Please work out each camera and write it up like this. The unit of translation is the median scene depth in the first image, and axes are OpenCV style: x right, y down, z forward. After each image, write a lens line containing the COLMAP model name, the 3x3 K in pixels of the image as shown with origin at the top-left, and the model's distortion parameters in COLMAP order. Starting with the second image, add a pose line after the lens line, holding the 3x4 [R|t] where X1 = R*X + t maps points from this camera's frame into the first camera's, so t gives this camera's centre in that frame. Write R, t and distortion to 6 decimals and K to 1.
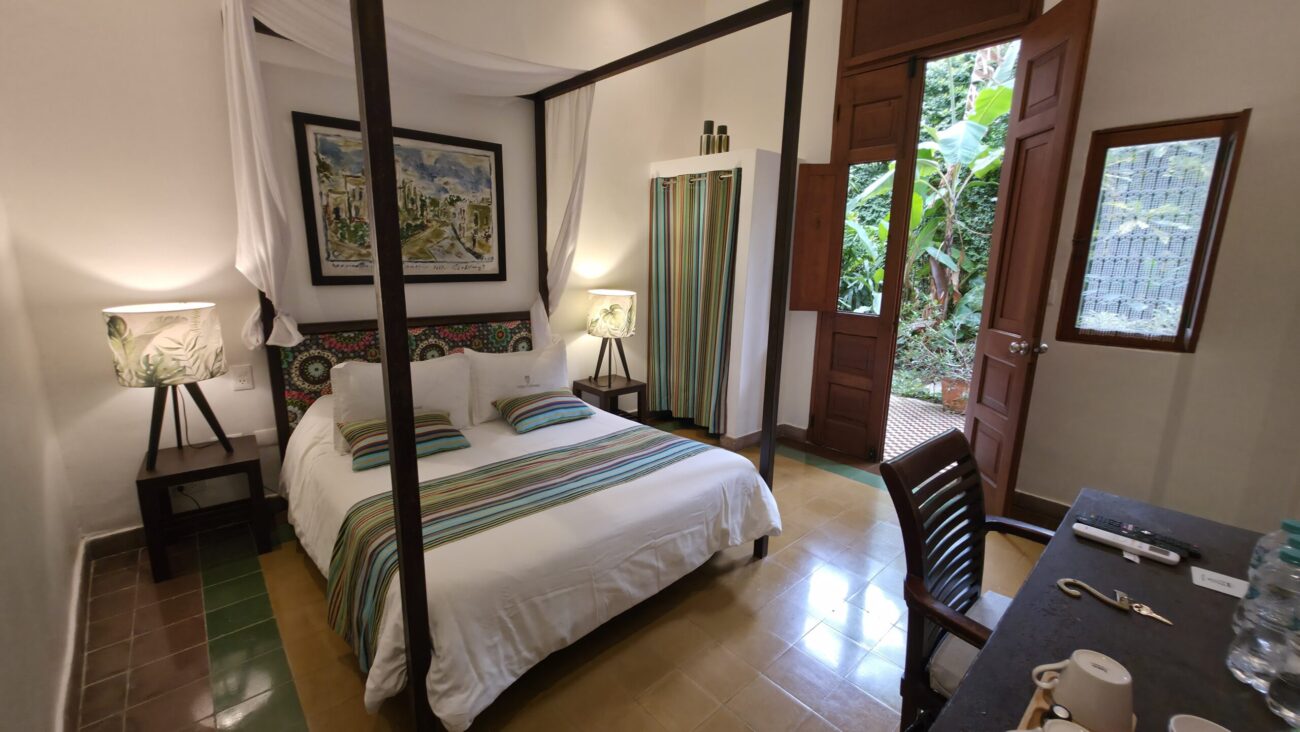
lens RADIAL K [[524.2, 0, 652.9], [0, 524.2, 364.6], [0, 0, 1]] dist [-0.002350, 0.000189]
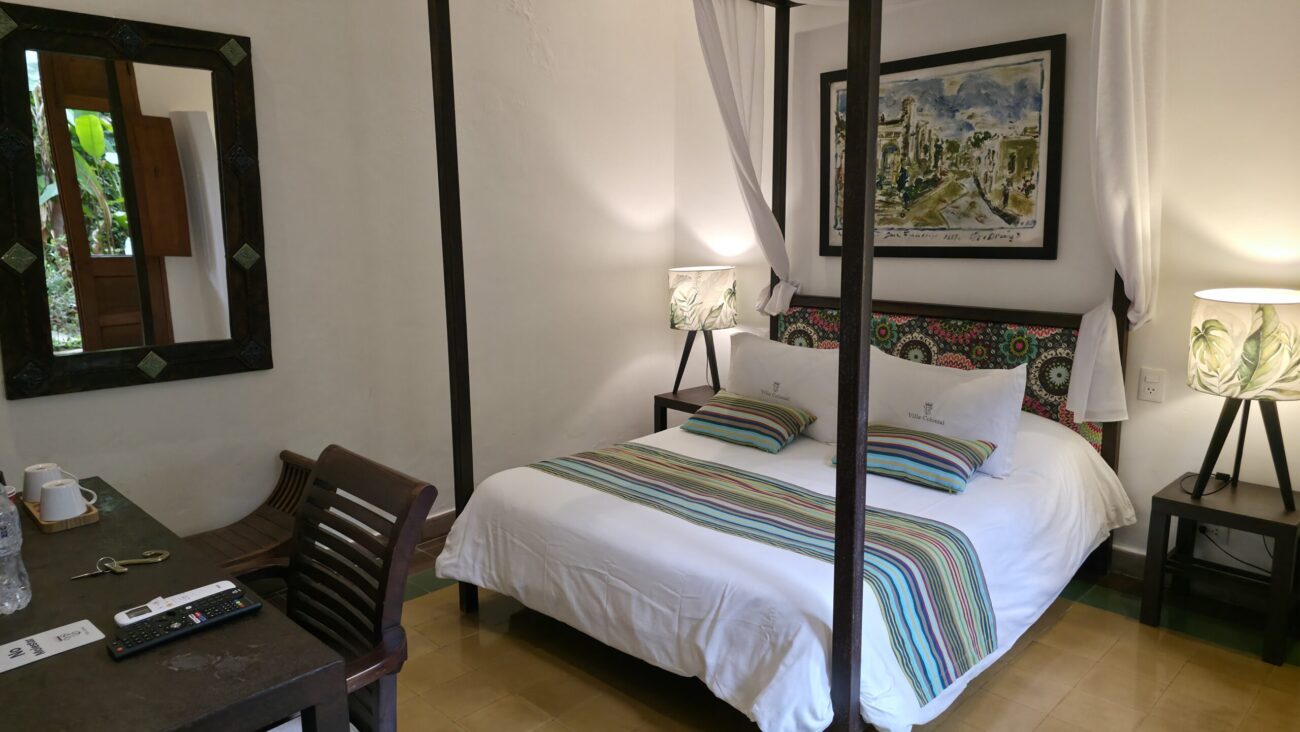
lens RADIAL K [[864.1, 0, 652.2], [0, 864.1, 366.9], [0, 0, 1]] dist [0.044980, -0.024446]
pose [[0.034574, 0.155933, -0.987162, 0.782604], [-0.184113, 0.971841, 0.147064, -0.114250], [0.982297, 0.176665, 0.062310, 0.567324]]
